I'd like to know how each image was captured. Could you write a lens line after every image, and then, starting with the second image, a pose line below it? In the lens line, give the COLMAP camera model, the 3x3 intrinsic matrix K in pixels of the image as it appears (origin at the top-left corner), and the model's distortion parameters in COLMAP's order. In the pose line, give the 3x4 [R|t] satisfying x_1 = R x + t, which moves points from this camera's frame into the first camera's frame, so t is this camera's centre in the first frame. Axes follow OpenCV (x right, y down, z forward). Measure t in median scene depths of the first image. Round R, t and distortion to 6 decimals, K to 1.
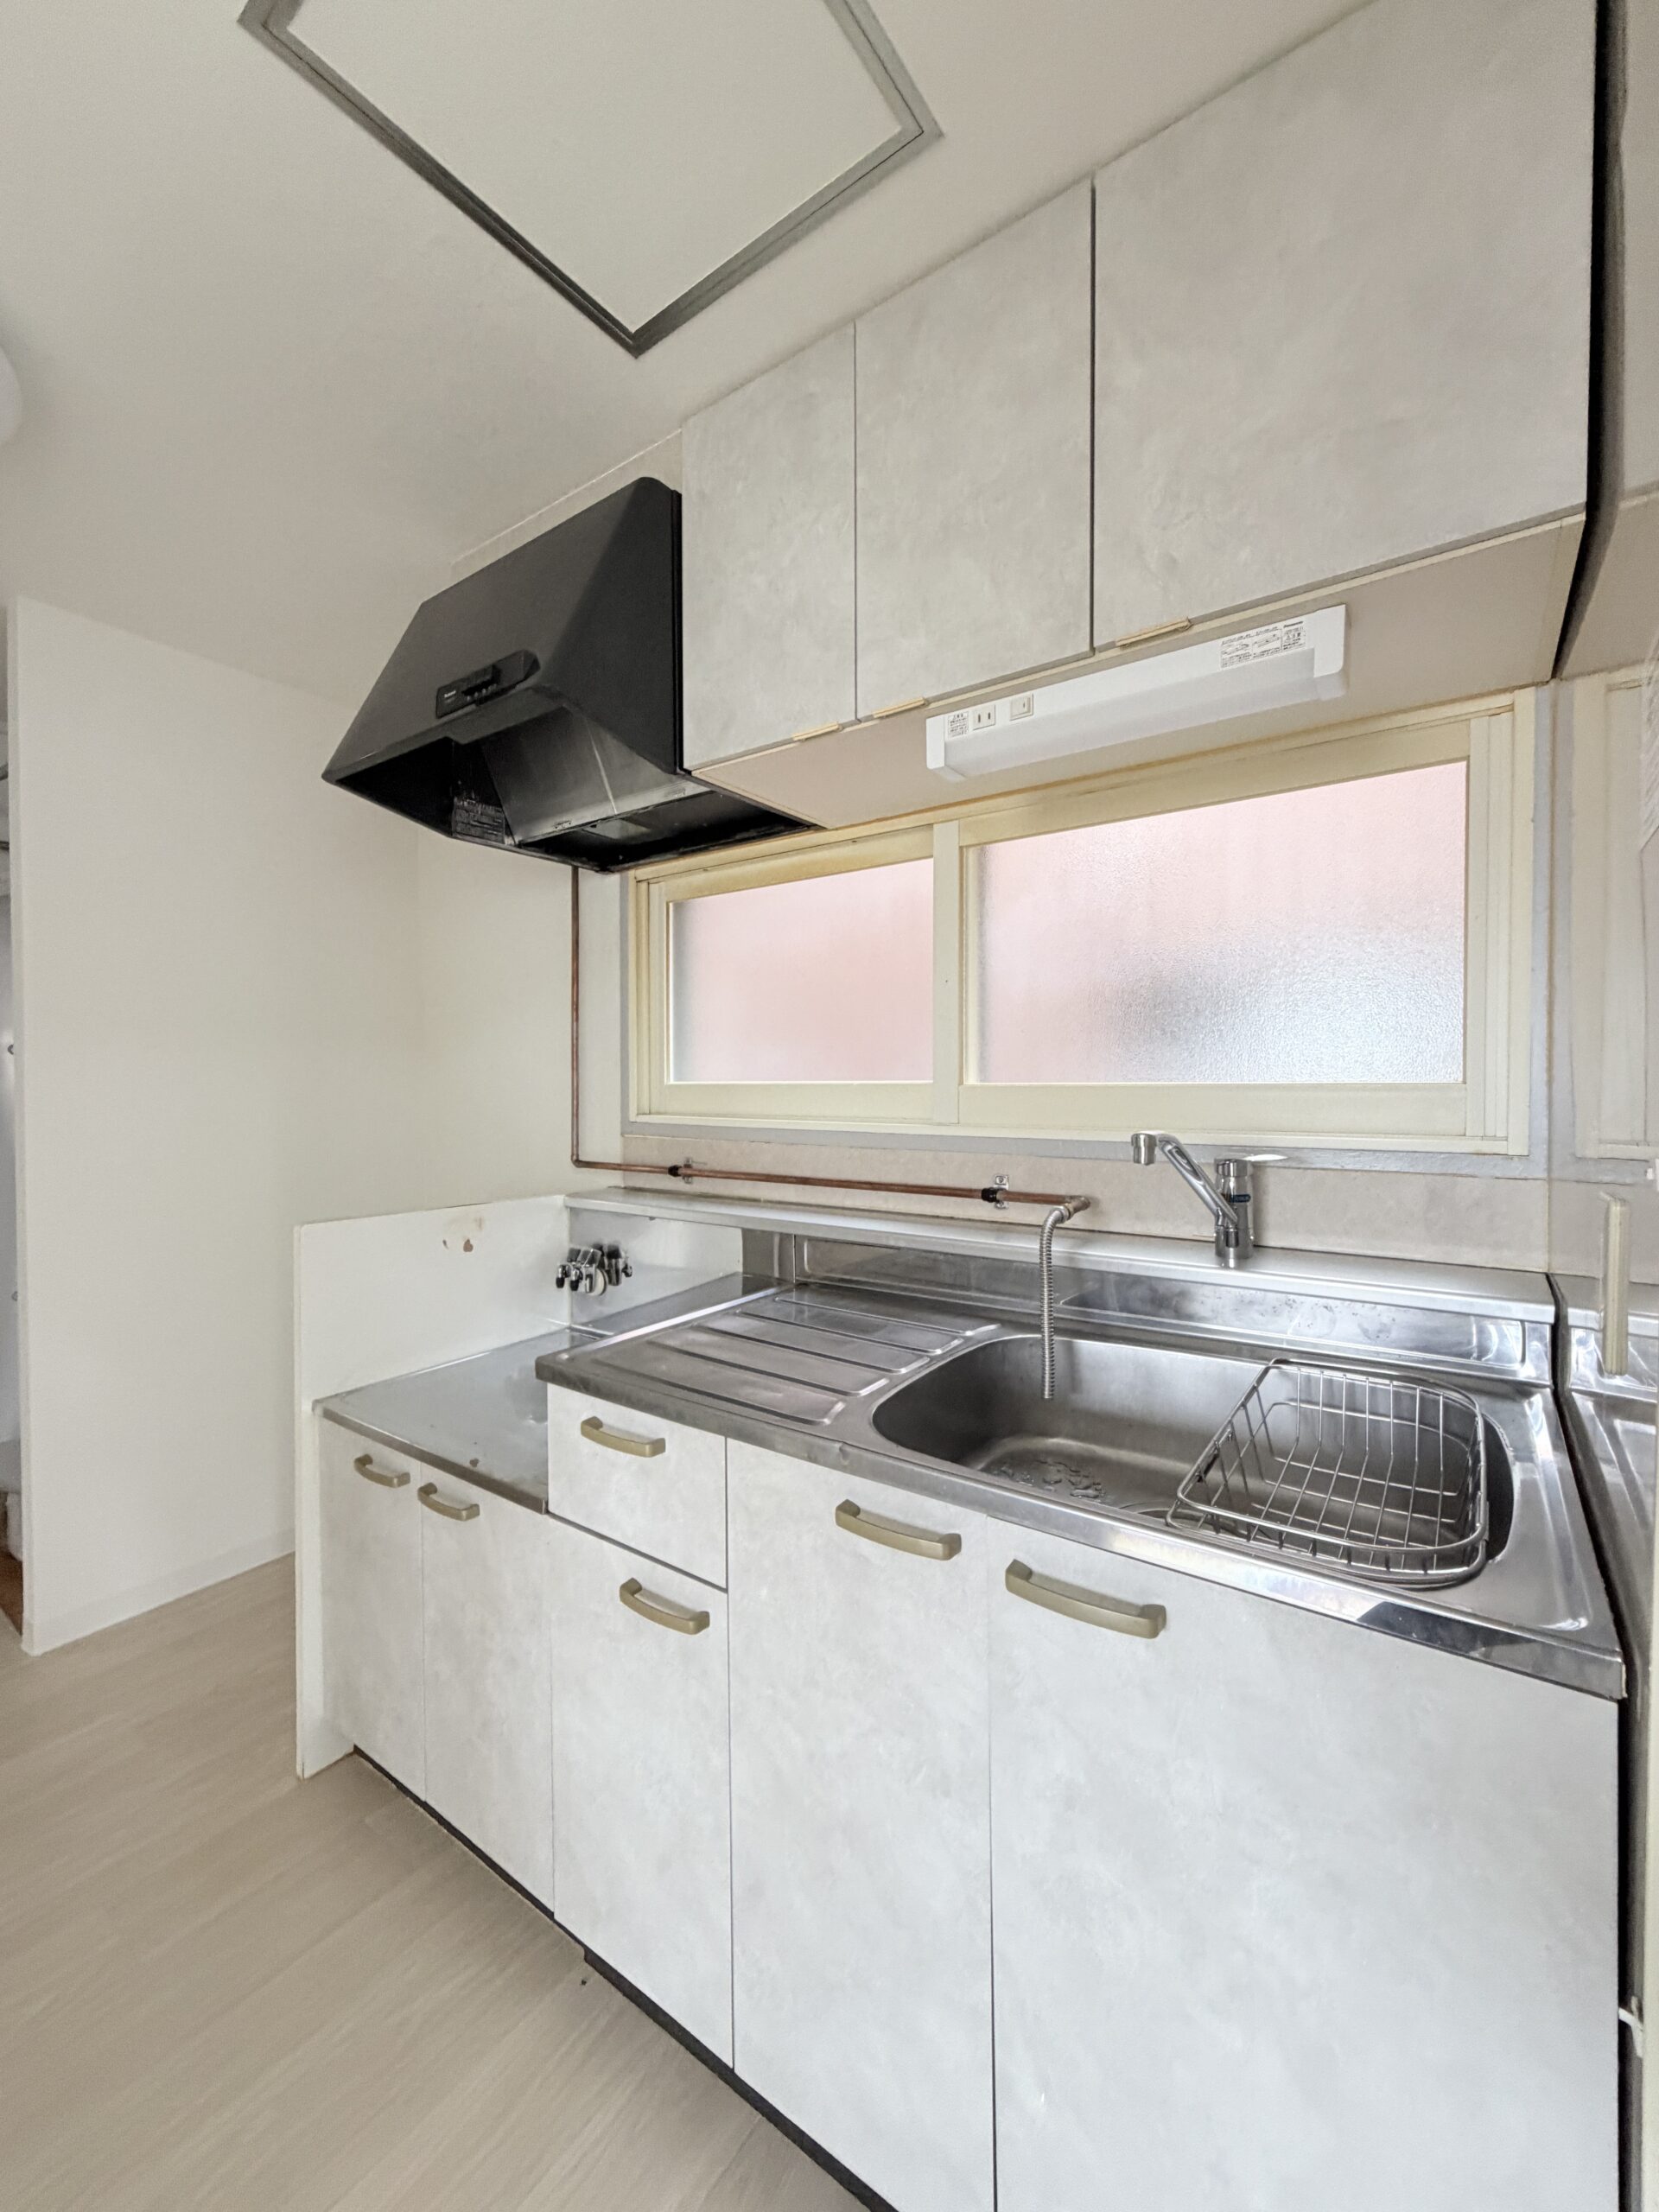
lens RADIAL K [[885.7, 0, 832.0], [0, 885.7, 1100.1], [0, 0, 1]] dist [0.001114, -0.000479]
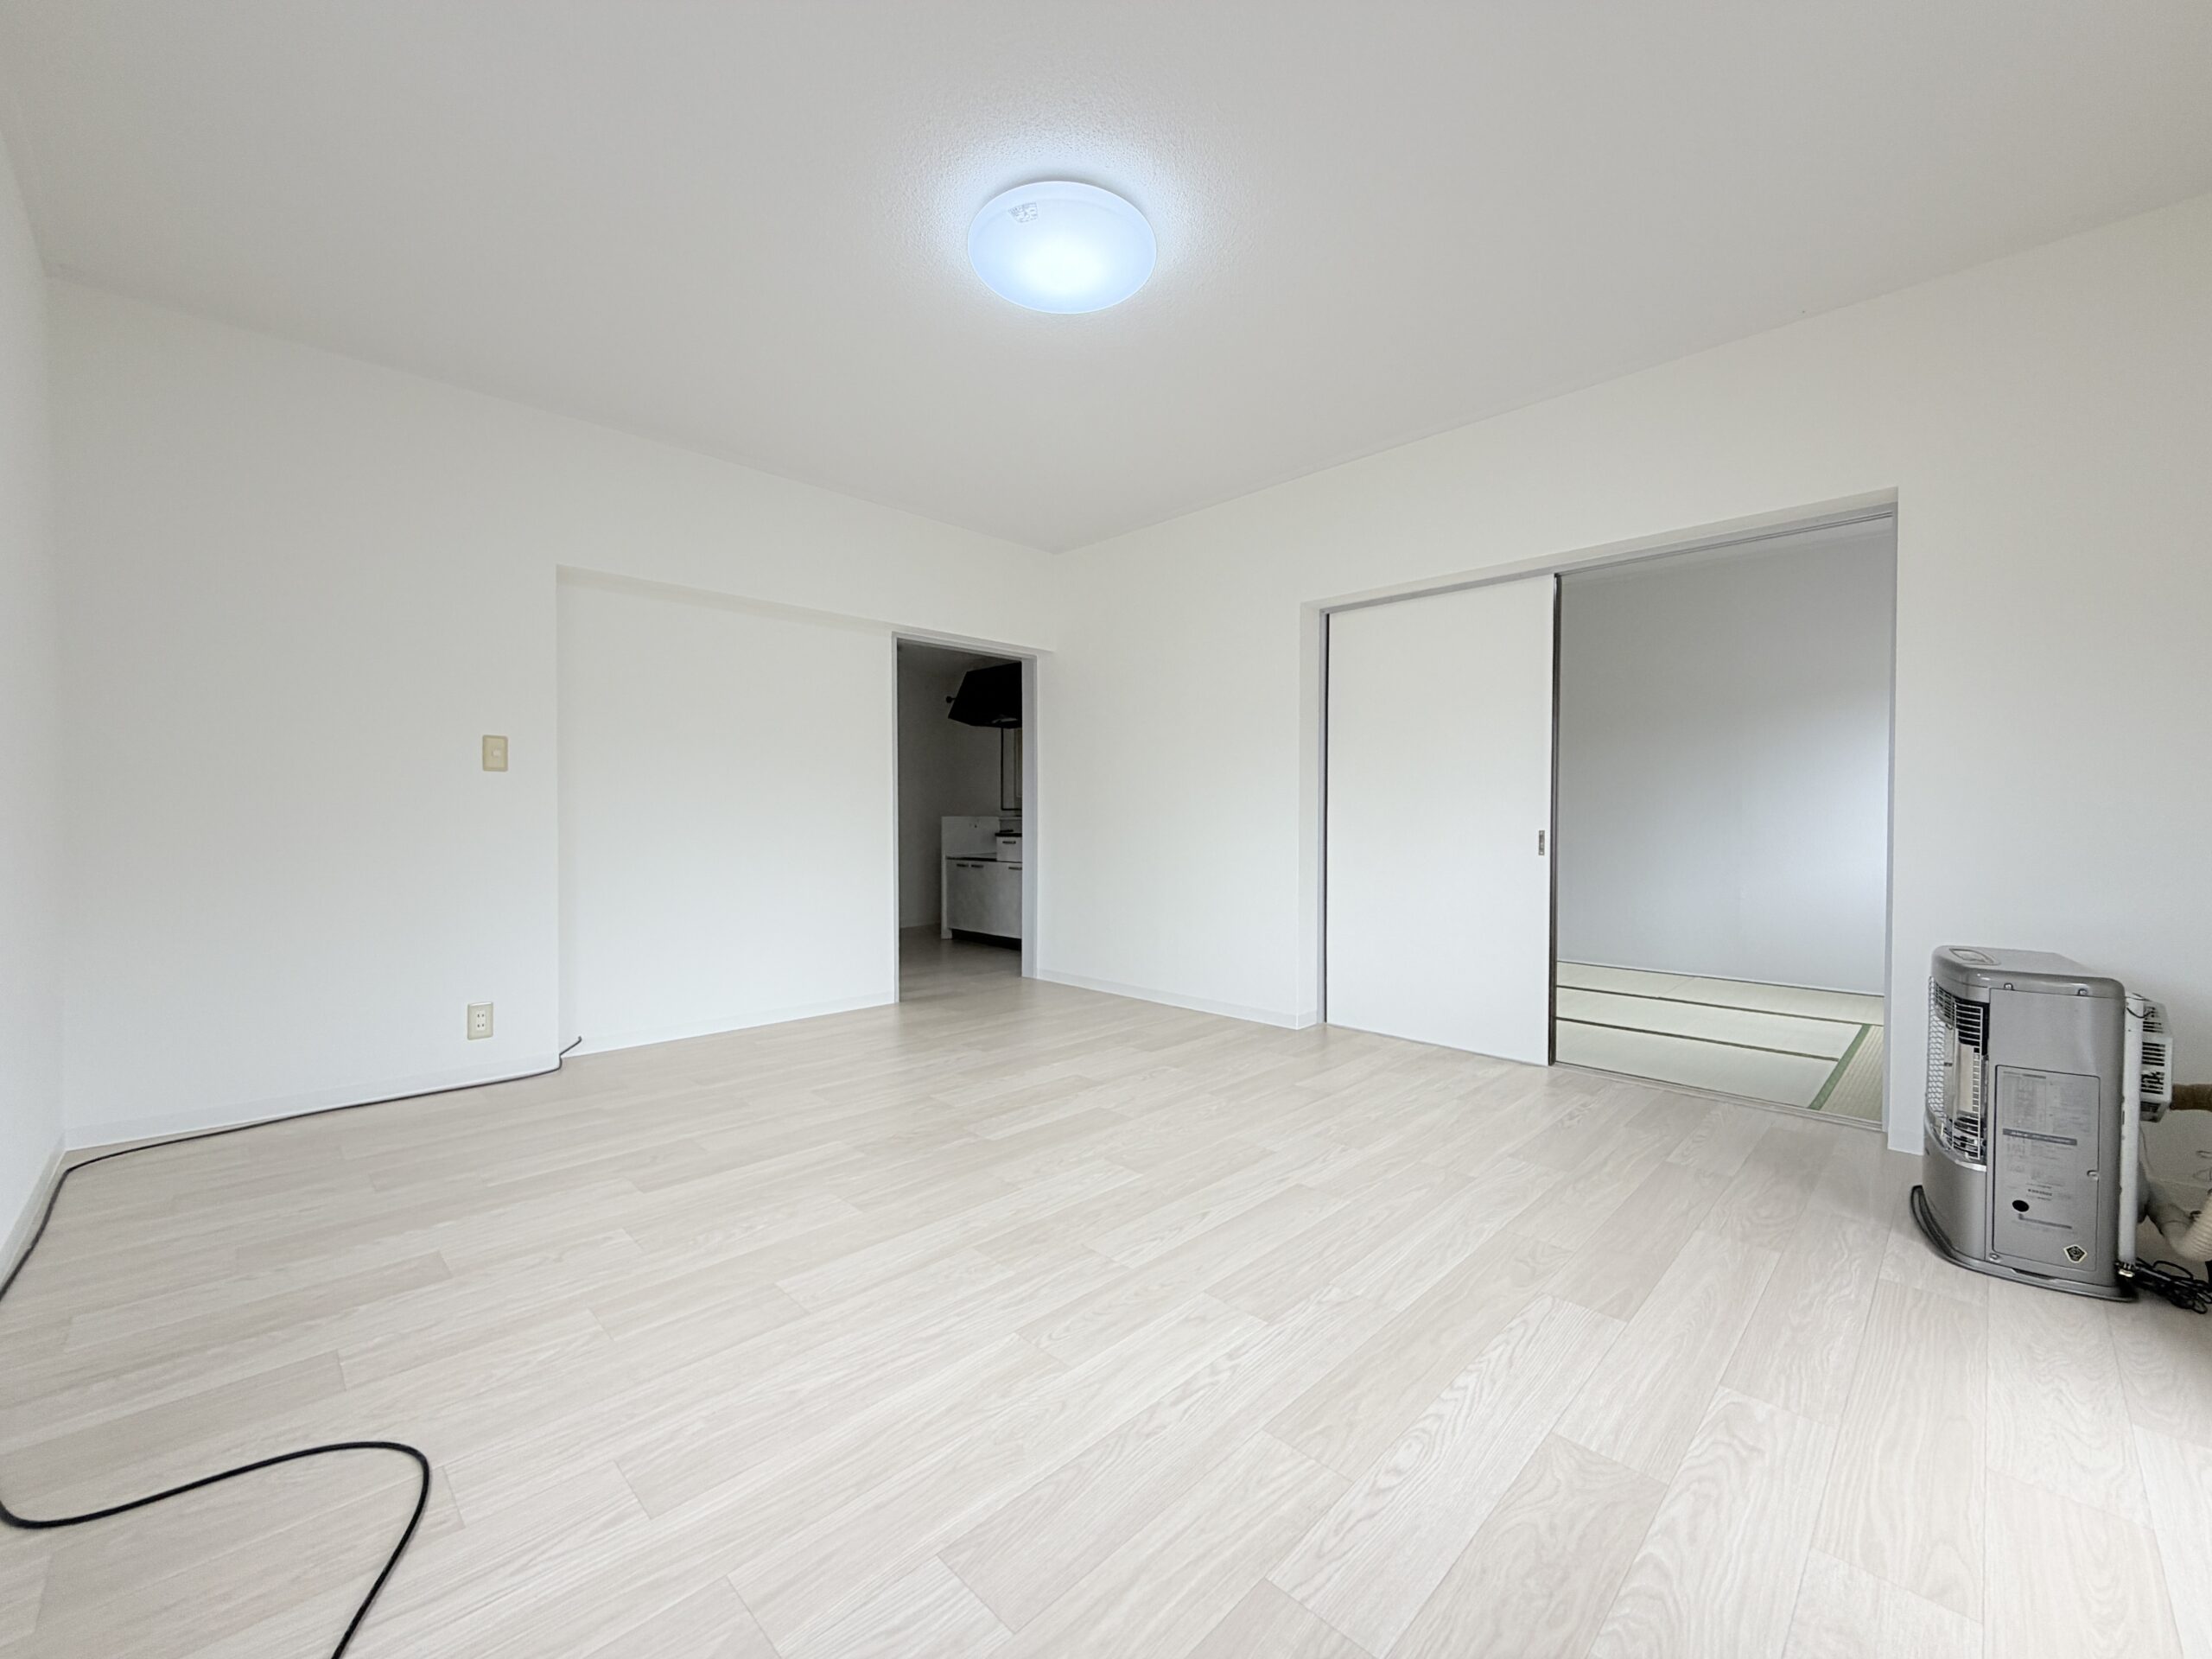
lens RADIAL K [[885.7, 0, 1106.9], [0, 885.7, 832.1], [0, 0, 1]] dist [0.001114, -0.000479]
pose [[0.986394, 0.000024, -0.164396, 0.977362], [0.000211, 0.999999, 0.001413, 0.216220], [0.164396, -0.001428, 0.986393, -3.356586]]
